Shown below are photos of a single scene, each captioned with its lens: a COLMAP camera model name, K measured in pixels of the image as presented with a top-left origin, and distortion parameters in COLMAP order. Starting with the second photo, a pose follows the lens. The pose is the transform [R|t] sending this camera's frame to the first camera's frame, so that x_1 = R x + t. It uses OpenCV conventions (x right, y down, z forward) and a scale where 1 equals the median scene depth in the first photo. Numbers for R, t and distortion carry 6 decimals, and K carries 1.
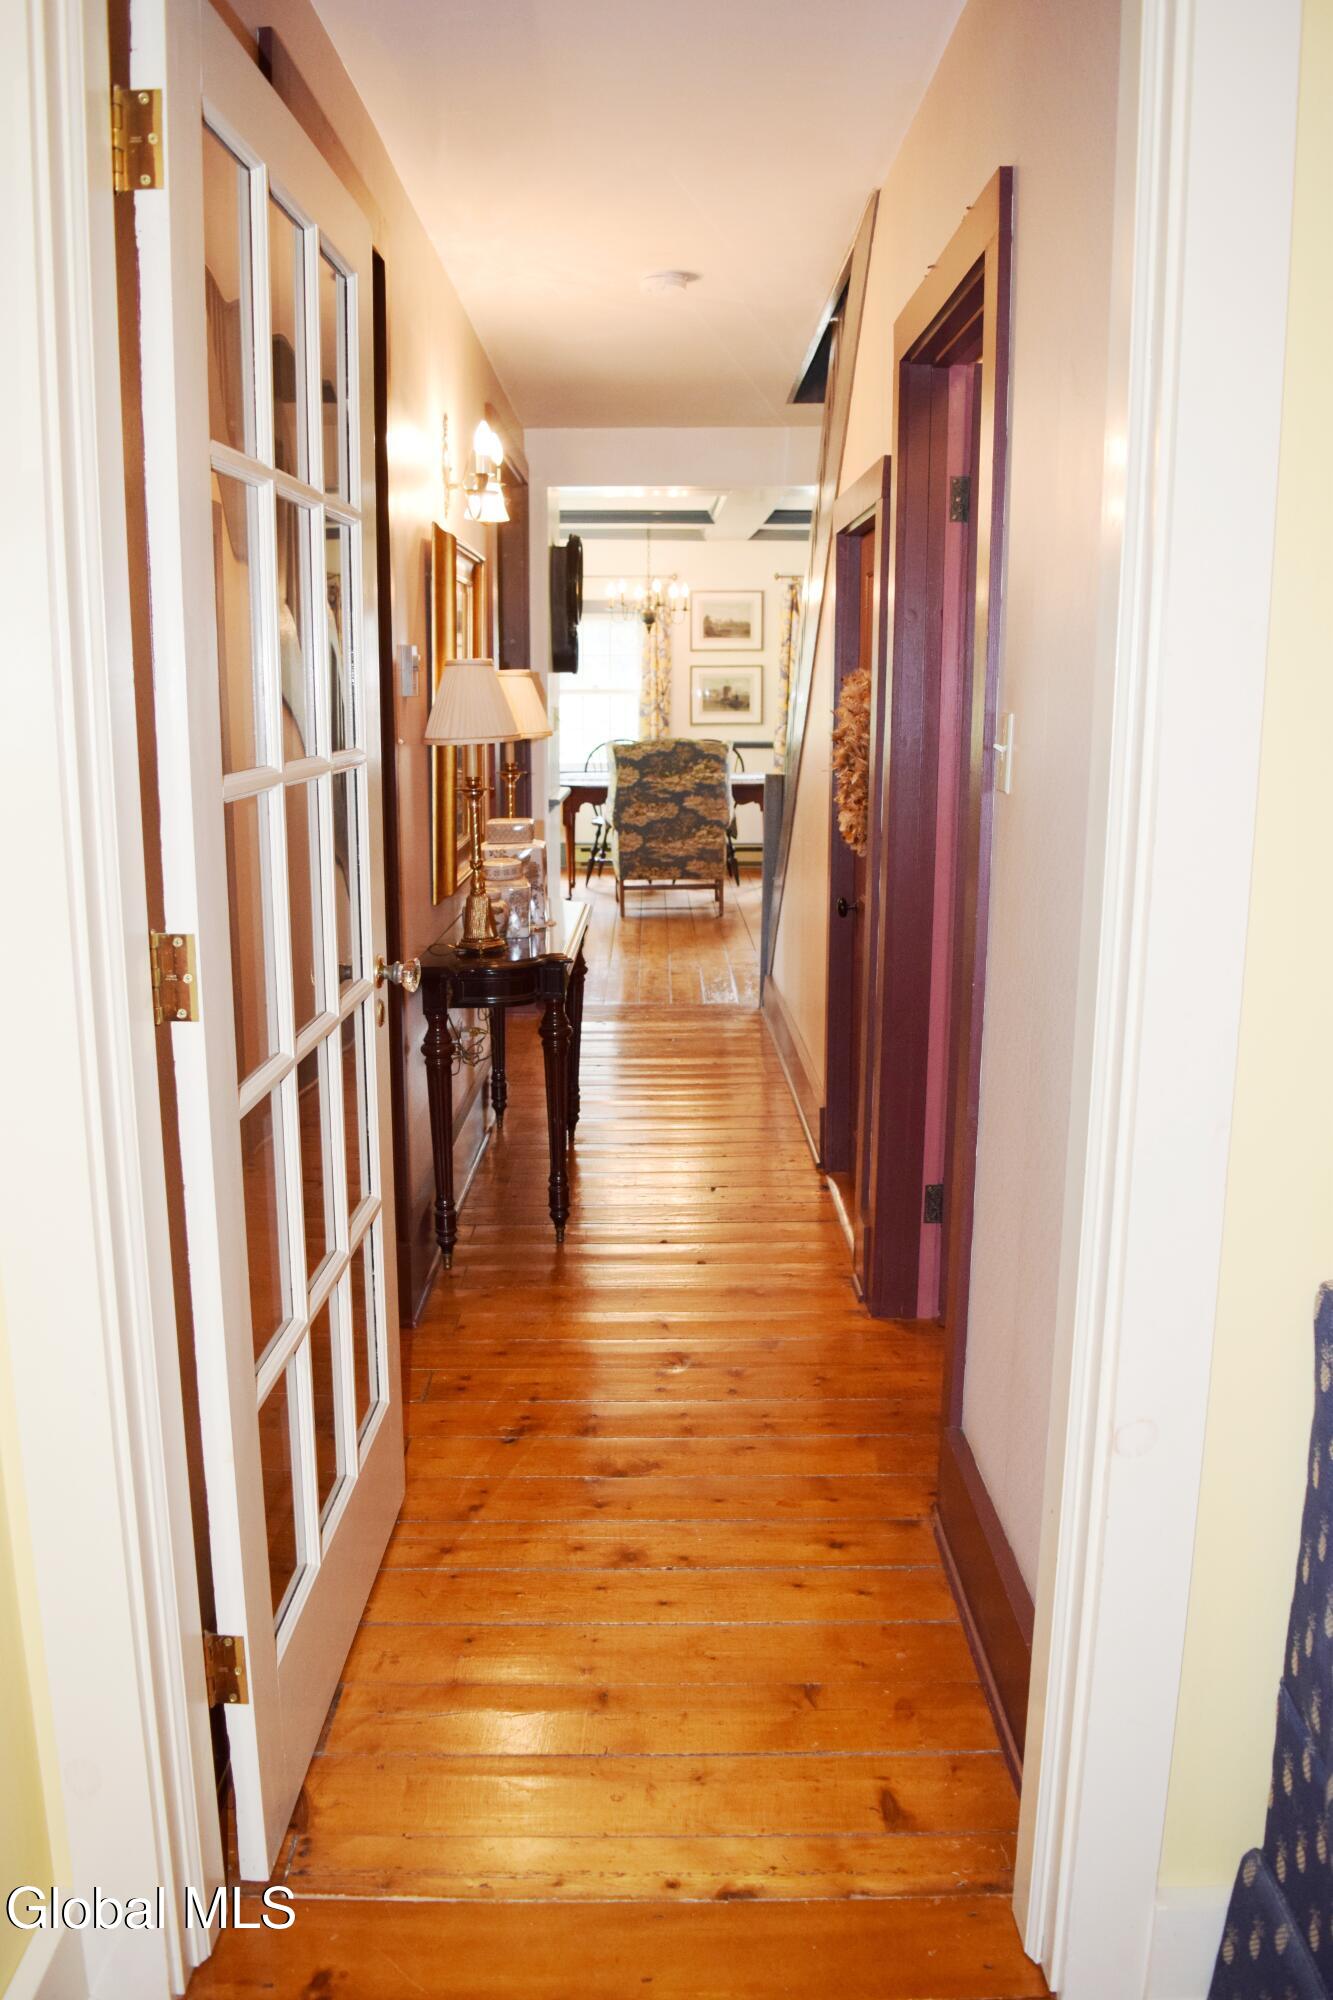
lens RADIAL K [[1571.2, 0, 666.5], [0, 1571.2, 1000.0], [0, 0, 1]] dist [-0.095524, 0.018008]
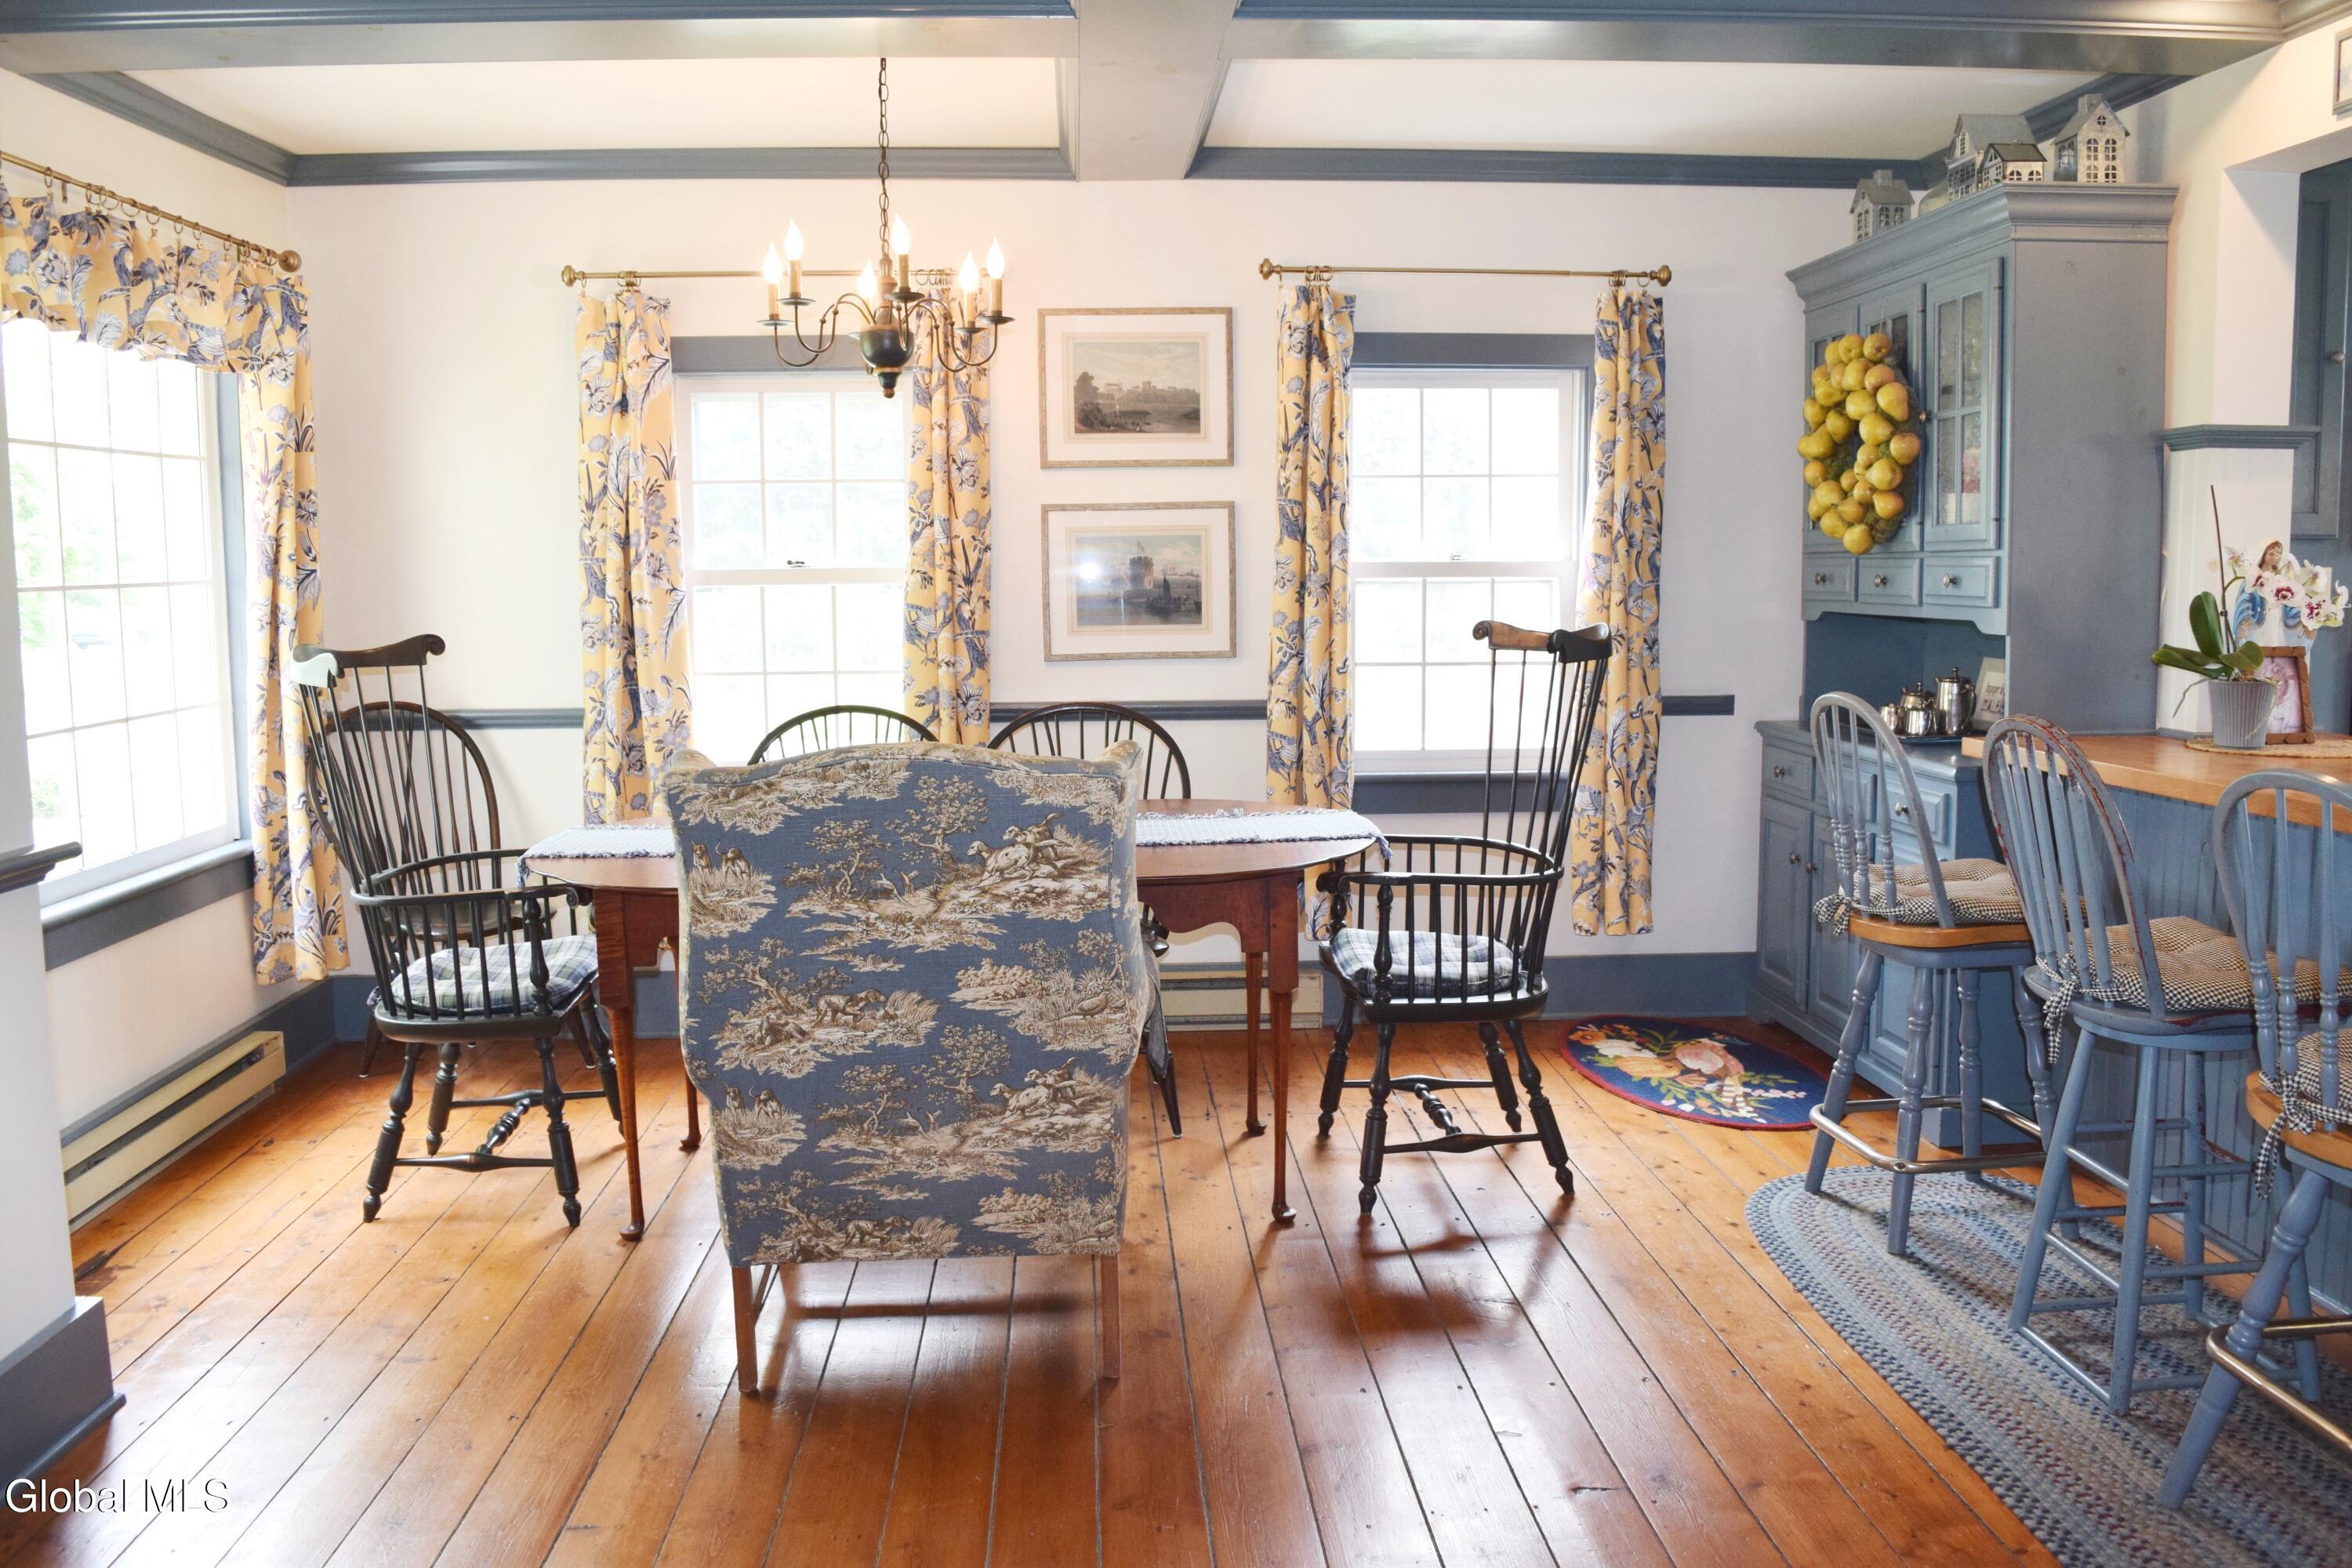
lens RADIAL K [[1847.8, 0, 1181.3], [0, 1847.8, 777.2], [0, 0, 1]] dist [-0.095524, 0.018008]
pose [[0.999021, -0.015588, 0.041408, 0.031020], [0.019305, 0.995669, -0.090939, -0.113516], [-0.039811, 0.091649, 0.994995, 0.594851]]
